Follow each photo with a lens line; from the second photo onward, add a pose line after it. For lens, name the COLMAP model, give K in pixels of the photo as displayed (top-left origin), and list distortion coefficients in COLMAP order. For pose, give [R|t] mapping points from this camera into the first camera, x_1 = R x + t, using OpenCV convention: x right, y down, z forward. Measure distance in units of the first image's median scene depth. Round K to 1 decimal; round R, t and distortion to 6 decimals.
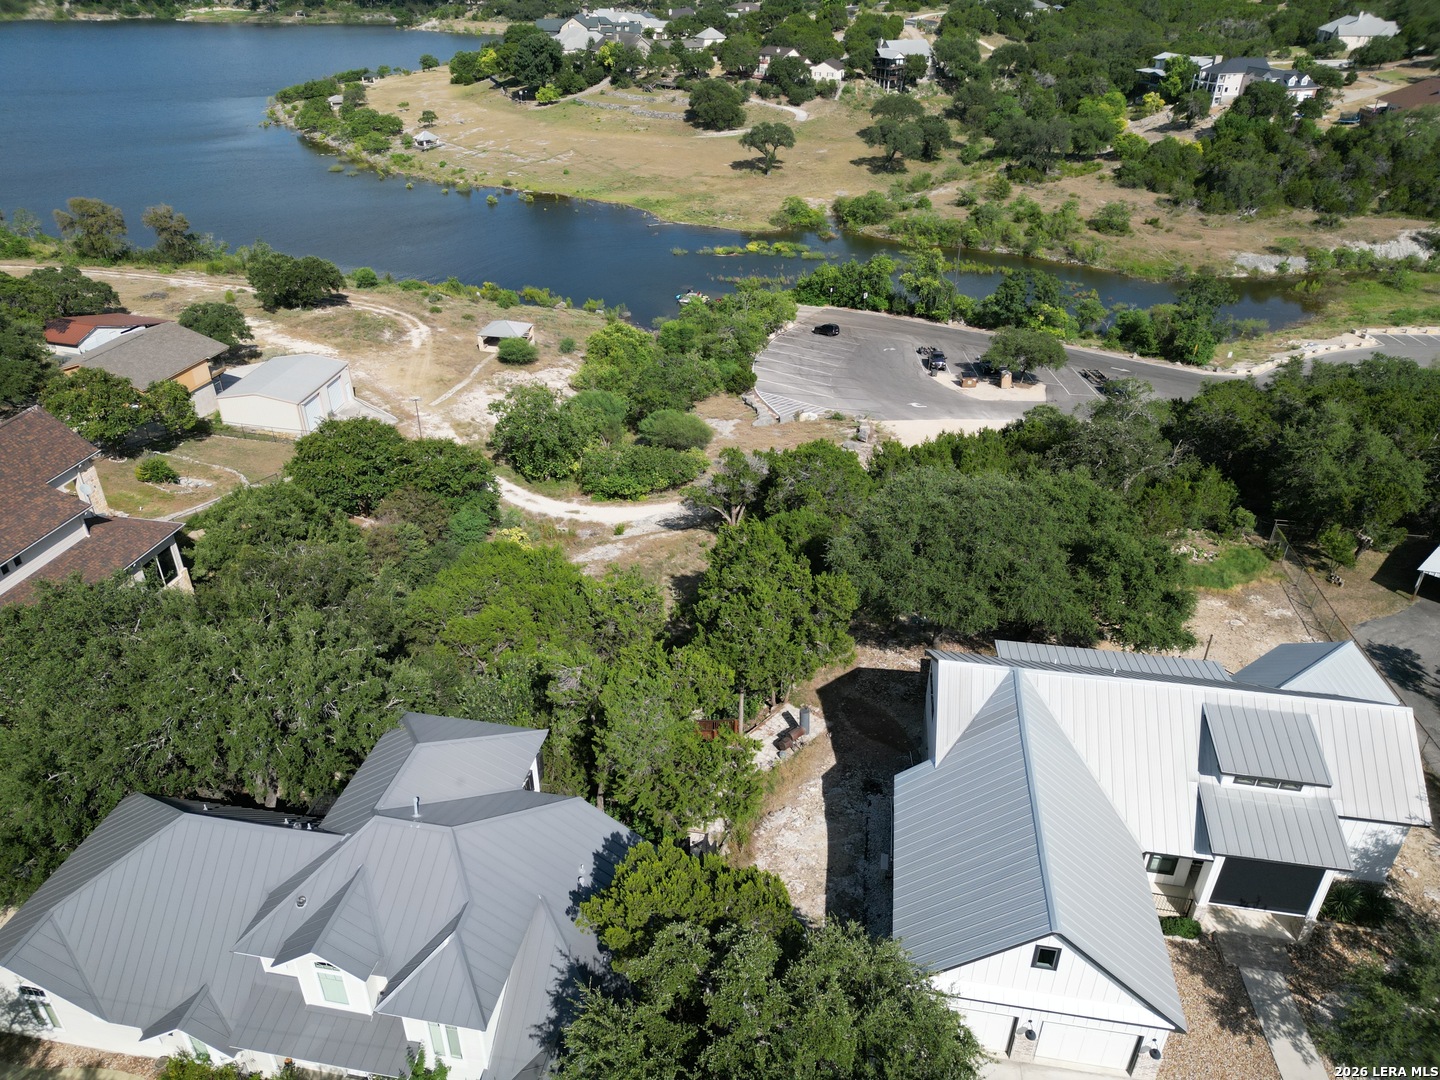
lens RADIAL K [[1005.8, 0, 715.6], [0, 1005.8, 539.8], [0, 0, 1]] dist [0.072672, -0.072435]
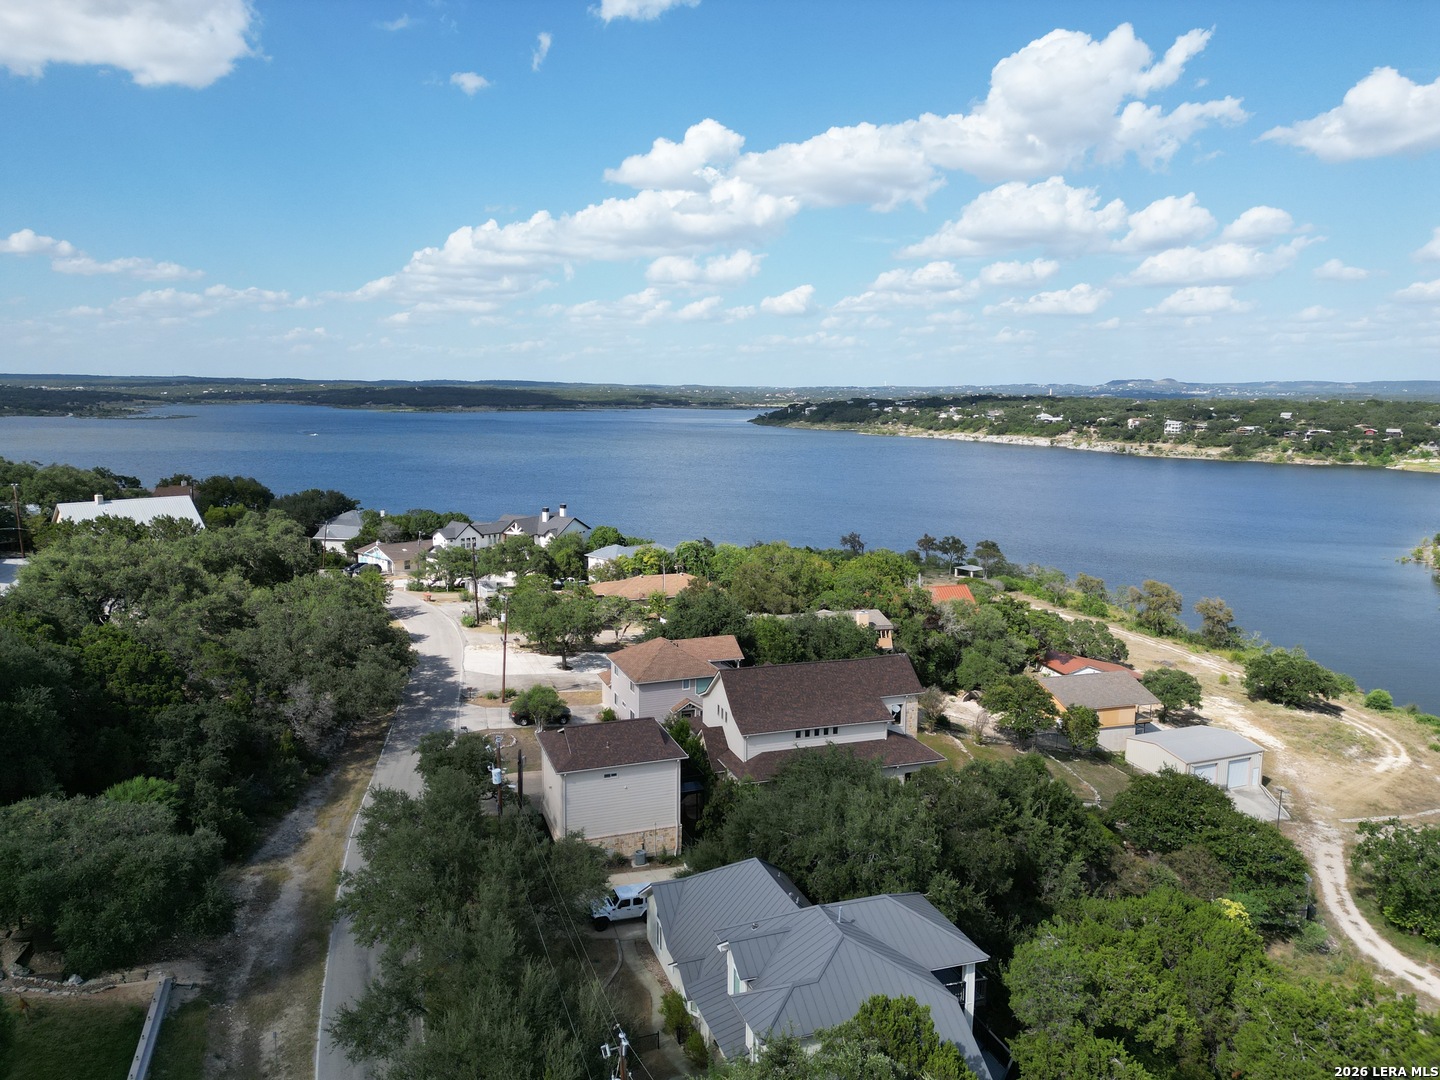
lens RADIAL K [[1005.8, 0, 713.2], [0, 1005.8, 533.7], [0, 0, 1]] dist [0.072672, -0.072435]
pose [[0.500210, 0.121706, -0.857308, 0.108891], [-0.447039, 0.884222, -0.135305, 0.009910], [0.741583, 0.450931, 0.496704, -0.007714]]
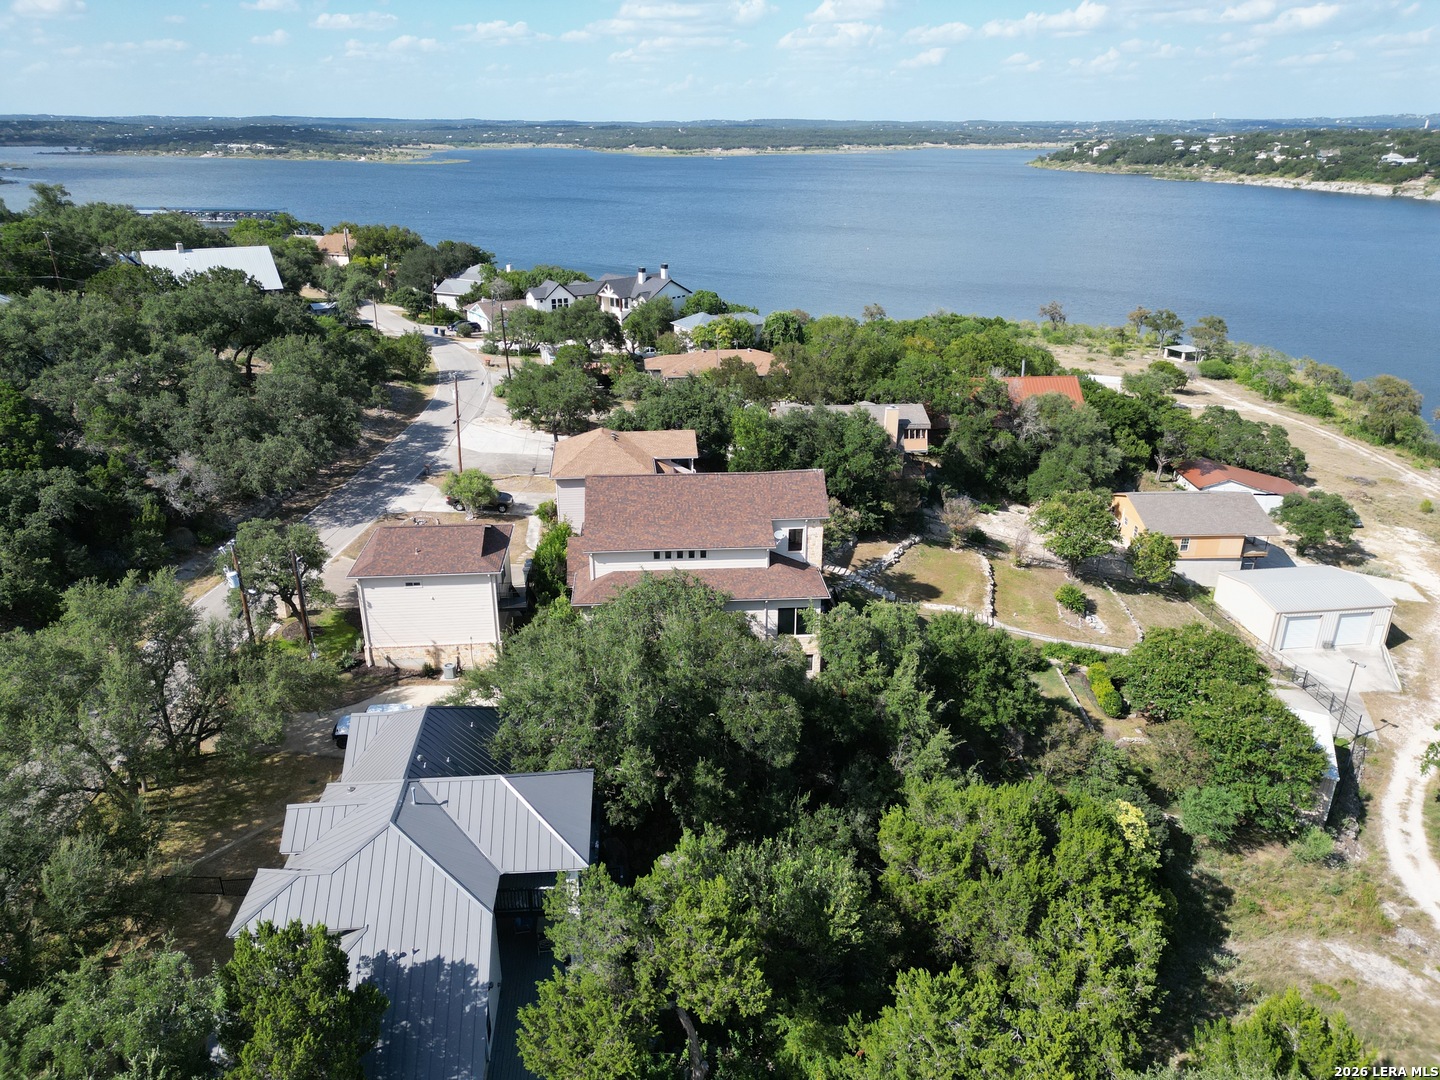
lens RADIAL K [[1005.8, 0, 714.2], [0, 1005.8, 539.7], [0, 0, 1]] dist [0.072672, -0.072435]
pose [[0.261134, 0.358467, -0.896276, 0.108170], [-0.492235, 0.848154, 0.195806, -0.056312], [0.830370, 0.390047, 0.397932, 0.102474]]
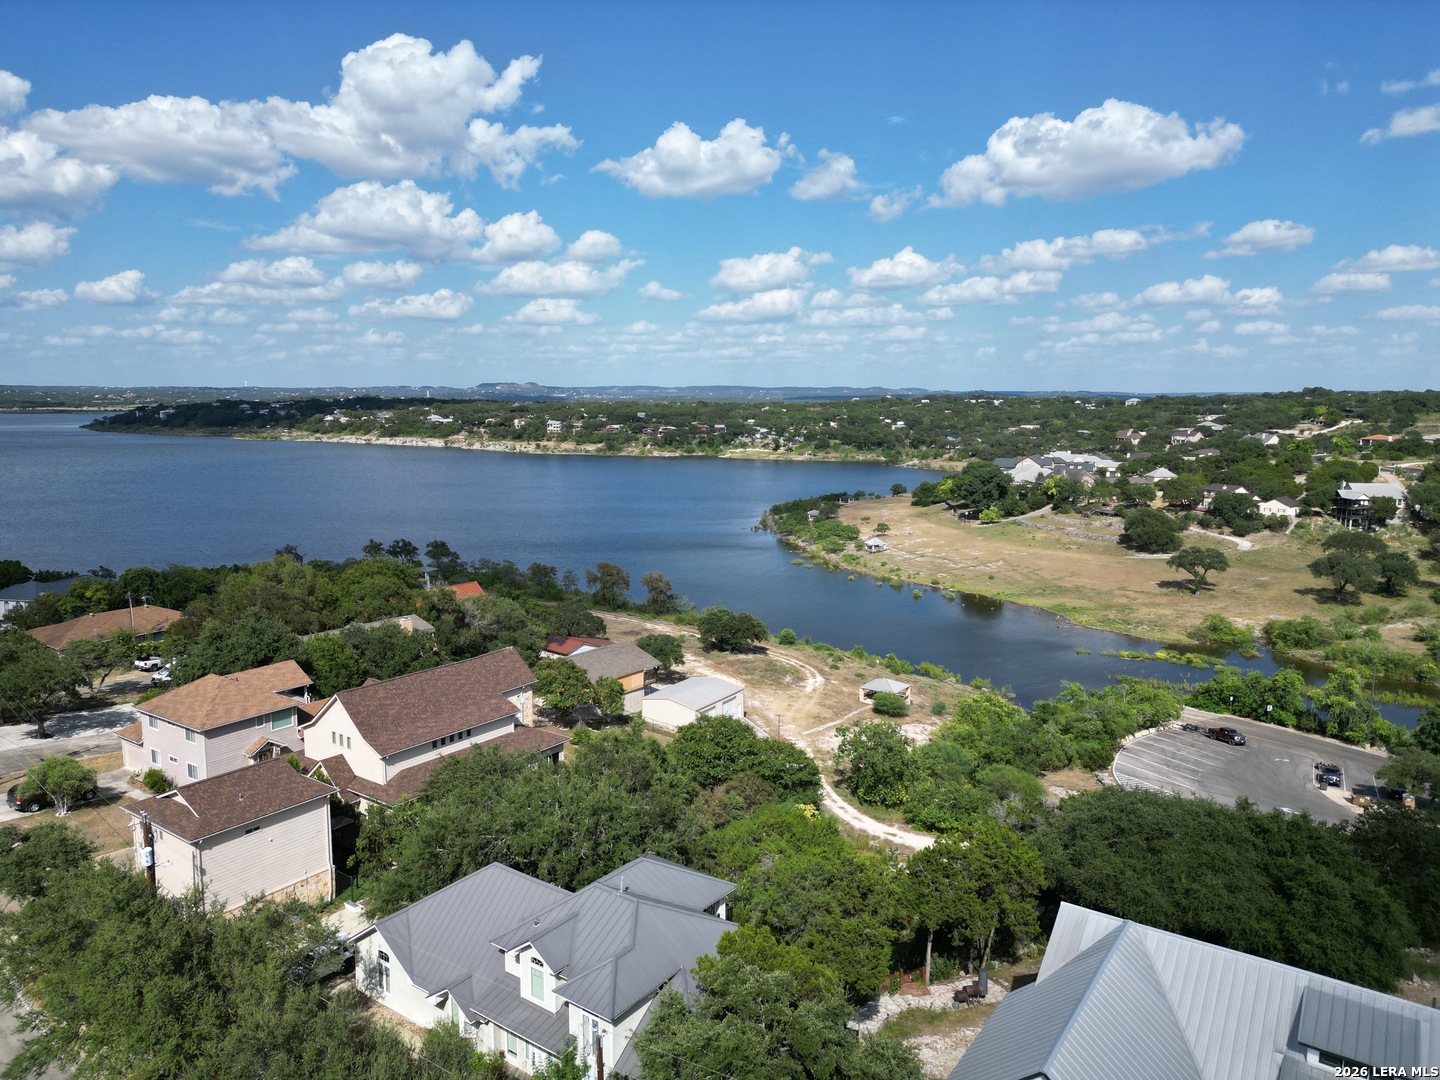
lens RADIAL K [[1005.8, 0, 714.2], [0, 1005.8, 544.9], [0, 0, 1]] dist [0.072672, -0.072435]
pose [[0.899999, 0.061808, -0.431488, 0.061214], [-0.221415, 0.917503, -0.330401, 0.039074], [0.375470, 0.392898, 0.839437, -0.052462]]
